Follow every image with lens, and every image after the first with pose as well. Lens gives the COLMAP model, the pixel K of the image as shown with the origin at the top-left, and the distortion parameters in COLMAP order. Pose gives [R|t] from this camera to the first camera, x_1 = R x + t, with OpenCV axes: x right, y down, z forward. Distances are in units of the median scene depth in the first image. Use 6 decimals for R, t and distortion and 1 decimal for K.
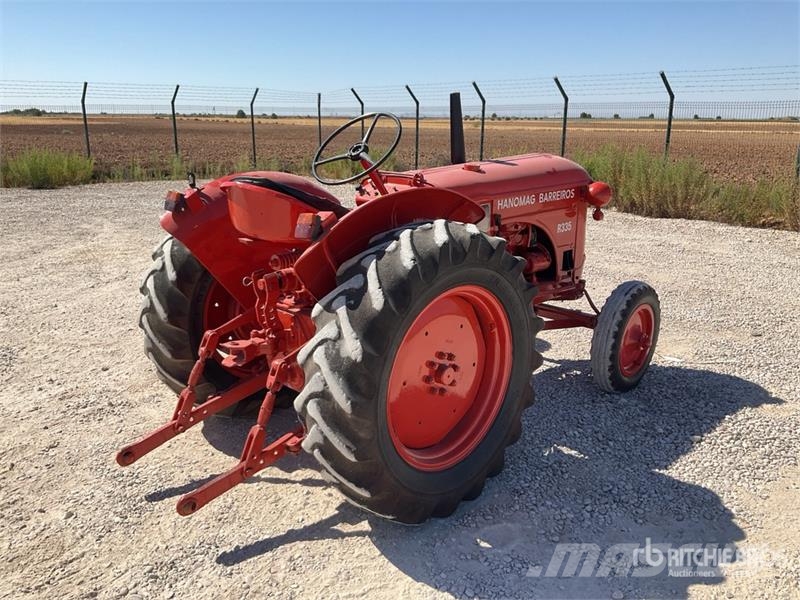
lens RADIAL K [[680.2, 0, 397.4], [0, 680.2, 287.6], [0, 0, 1]] dist [0.086266, -0.179796]
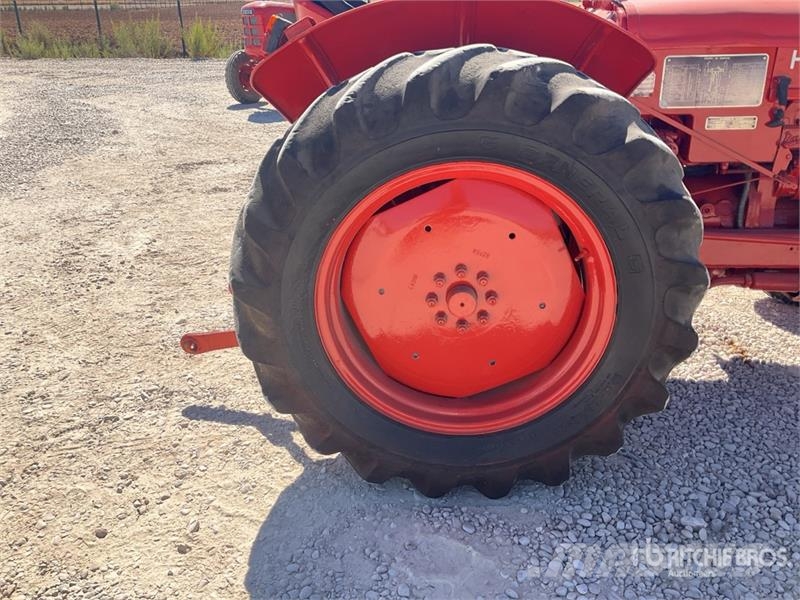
lens RADIAL K [[677.3, 0, 397.1], [0, 677.3, 287.4], [0, 0, 1]] dist [0.090215, -0.194109]
pose [[0.664501, 0.283468, -0.691436, 0.363009], [-0.172303, 0.958450, 0.227344, -0.015243], [0.727152, -0.031934, 0.685734, 0.395791]]
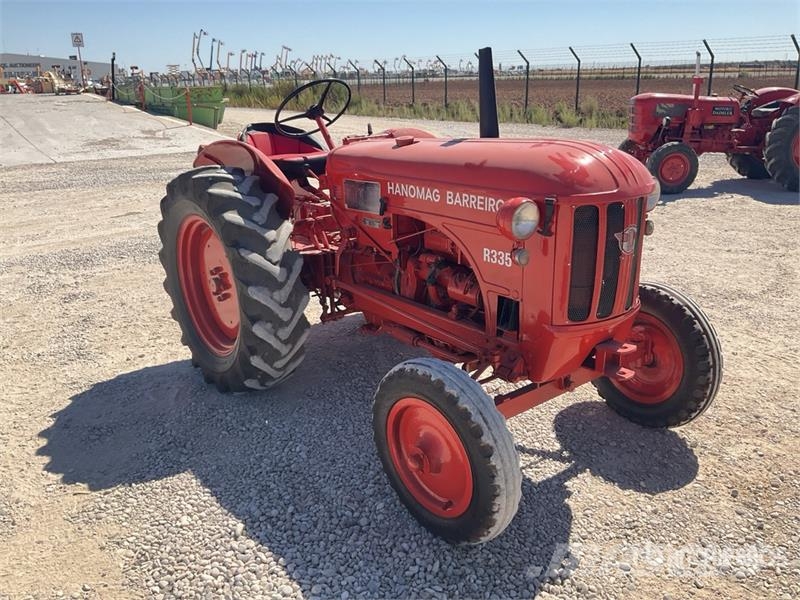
lens RADIAL K [[680.2, 0, 397.4], [0, 680.2, 287.6], [0, 0, 1]] dist [0.086266, -0.179796]
pose [[-0.129043, 0.291195, -0.947920, 0.981443], [-0.217315, 0.924372, 0.313545, -0.273563], [0.967534, 0.246459, -0.056003, 1.086647]]
